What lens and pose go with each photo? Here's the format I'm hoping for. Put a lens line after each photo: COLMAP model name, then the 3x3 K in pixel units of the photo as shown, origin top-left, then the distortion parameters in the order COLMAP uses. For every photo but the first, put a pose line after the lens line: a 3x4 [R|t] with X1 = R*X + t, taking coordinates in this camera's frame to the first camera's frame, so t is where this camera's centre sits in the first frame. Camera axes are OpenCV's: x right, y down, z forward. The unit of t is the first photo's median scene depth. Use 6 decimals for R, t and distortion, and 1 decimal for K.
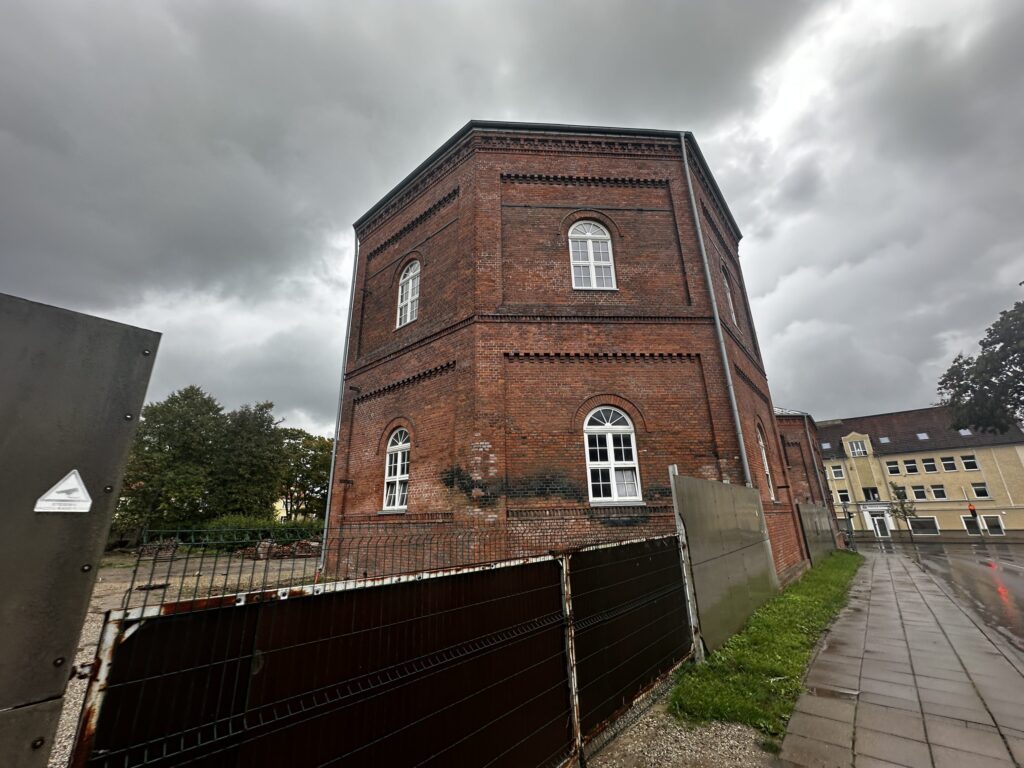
lens RADIAL K [[407.8, 0, 512.0], [0, 407.8, 384.0], [0, 0, 1]] dist [-0.002053, 0.000131]
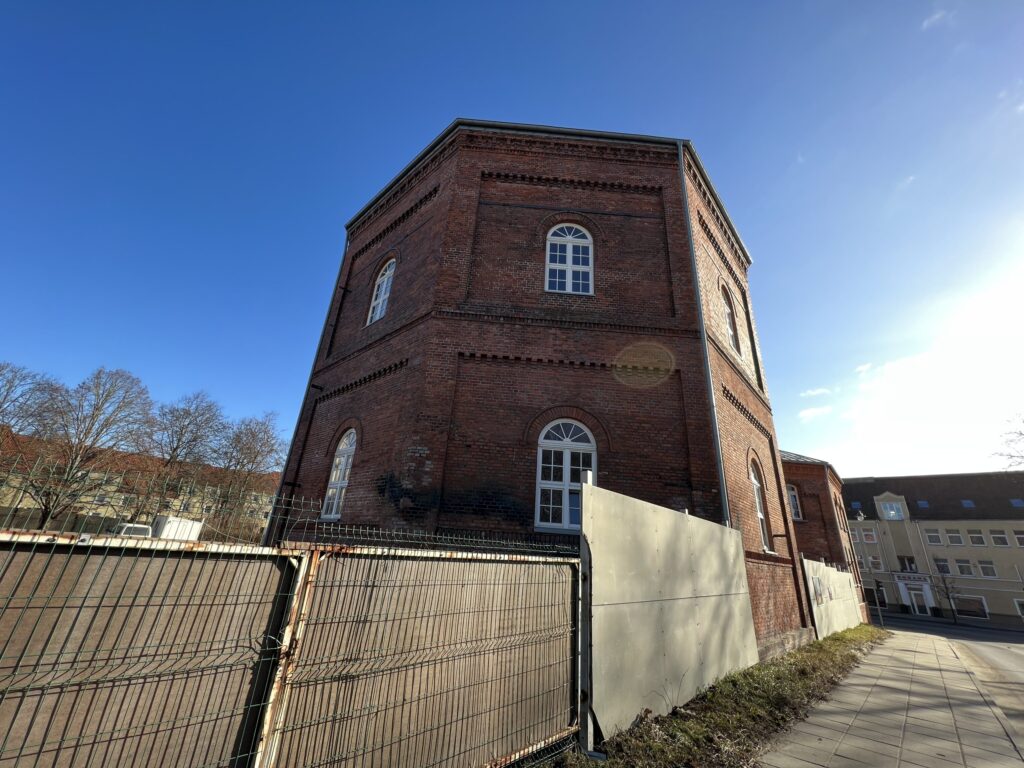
lens RADIAL K [[408.1, 0, 510.2], [0, 408.1, 384.7], [0, 0, 1]] dist [0.001539, 0.000003]
pose [[0.995512, 0.073480, -0.059628, 0.135979], [-0.077795, 0.994250, -0.073587, 0.047466], [0.053878, 0.077895, 0.995505, 0.091920]]
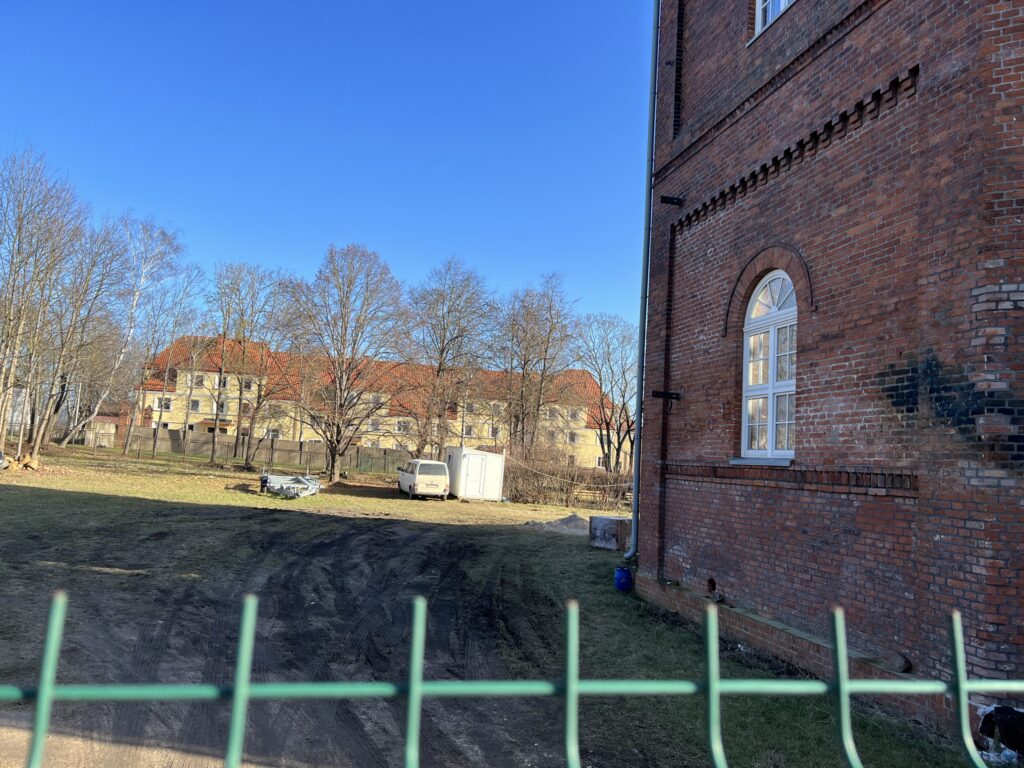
lens RADIAL K [[765.0, 0, 510.3], [0, 765.0, 387.0], [0, 0, 1]] dist [0.050815, -0.047846]
pose [[0.813276, 0.013112, -0.581731, -0.028049], [0.107374, 0.979195, 0.172184, 0.057338], [0.571886, -0.202496, 0.794948, 0.184010]]
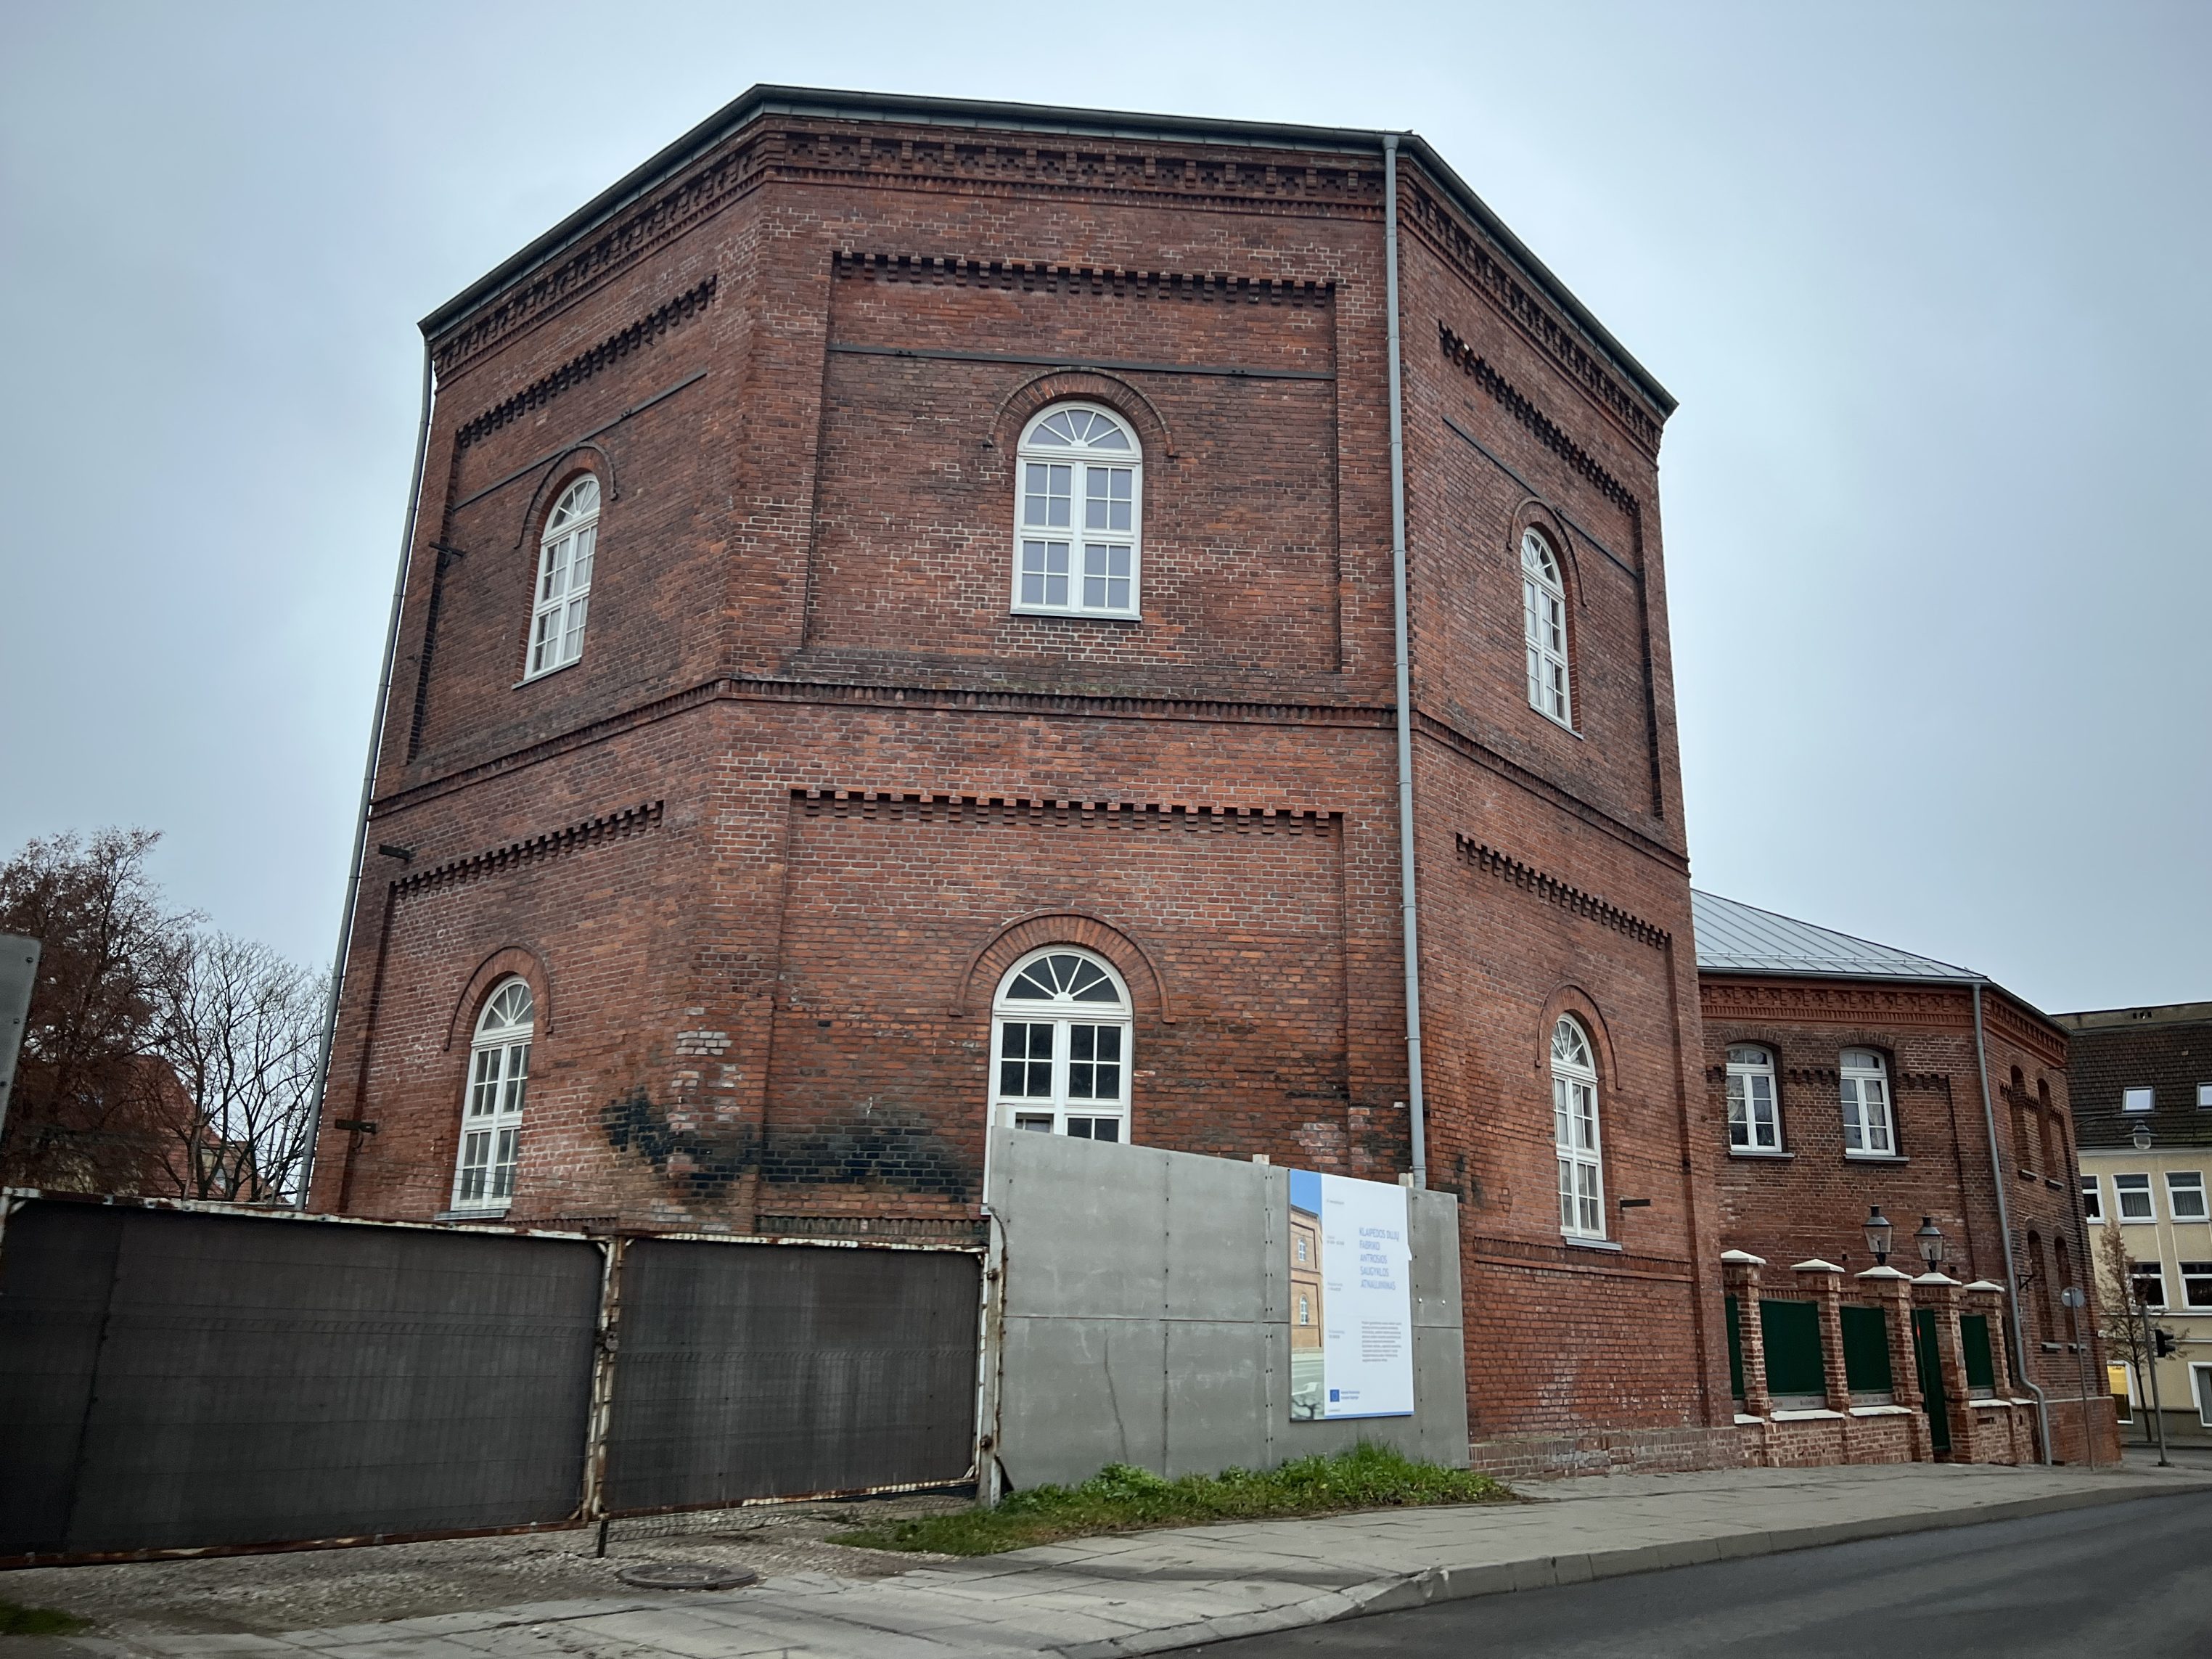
lens RADIAL K [[1646.3, 0, 1110.6], [0, 1646.3, 817.4], [0, 0, 1]] dist [0.154706, -0.376513]
pose [[0.998903, 0.045767, -0.009945, 0.247741], [-0.045541, 0.998724, 0.021848, -0.084867], [0.010932, -0.021371, 0.999712, -0.423078]]
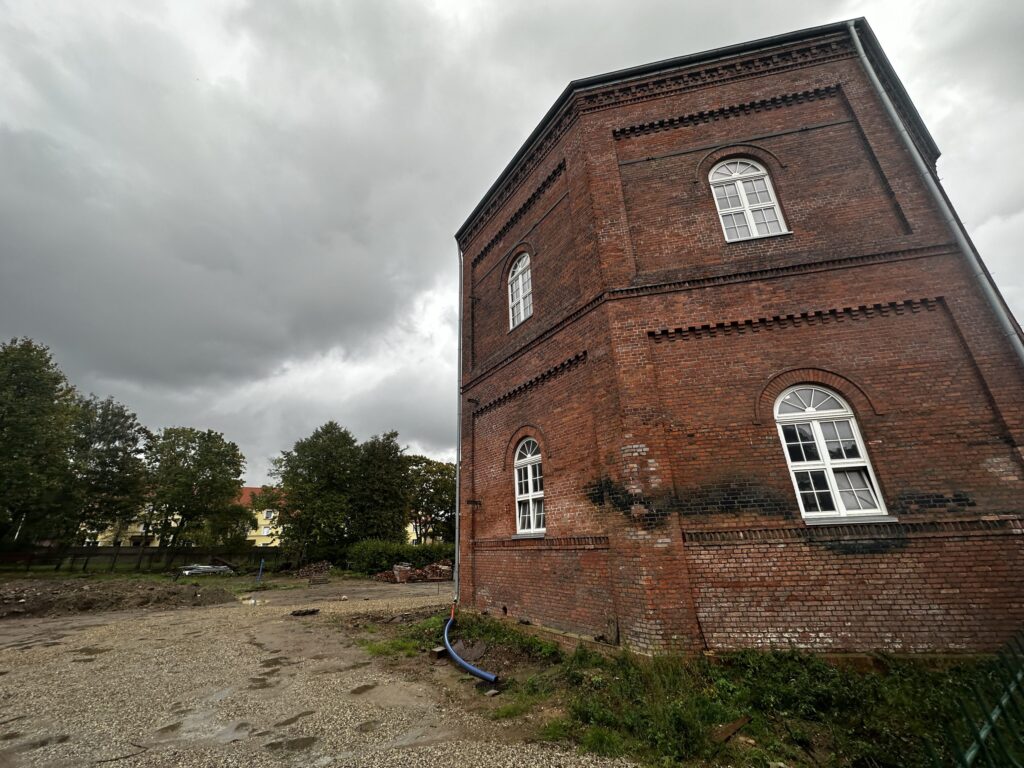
lens RADIAL K [[407.8, 0, 512.0], [0, 407.8, 384.0], [0, 0, 1]] dist [-0.002053, 0.000131]
pose [[0.963656, -0.104944, -0.245669, -0.079487], [0.093967, 0.993998, -0.056022, 0.039081], [0.250074, 0.030901, 0.967733, 0.144778]]
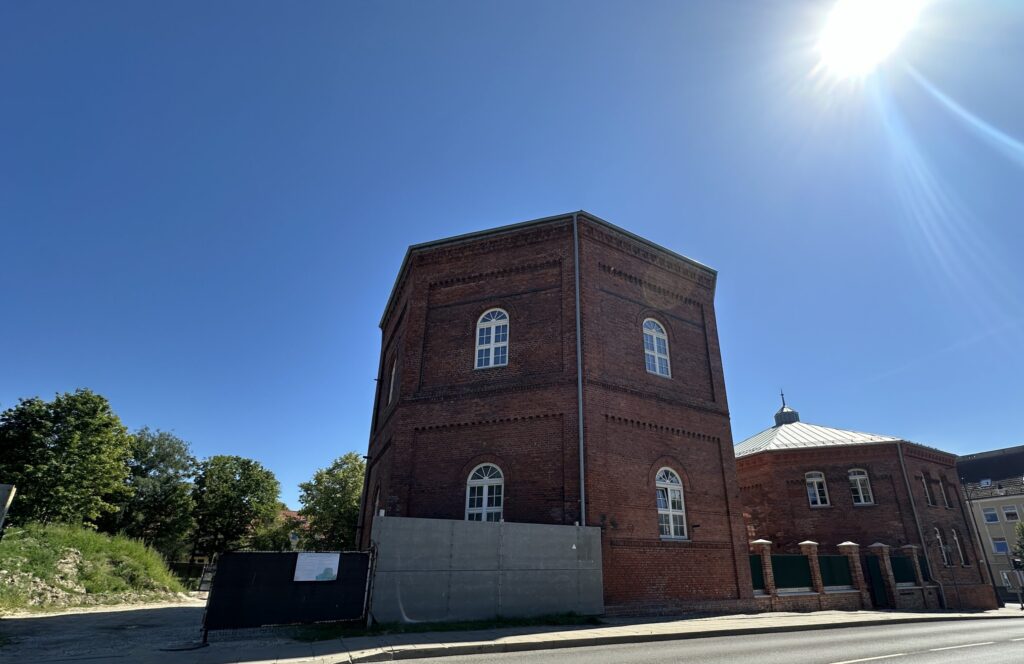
lens RADIAL K [[446.6, 0, 561.0], [0, 446.6, 420.7], [0, 0, 1]] dist [-0.000569, -0.000068]
pose [[0.944334, -0.091369, -0.316047, 0.787504], [0.089555, 0.995775, -0.020291, -0.024598], [0.316566, -0.009142, 0.948527, -0.205976]]
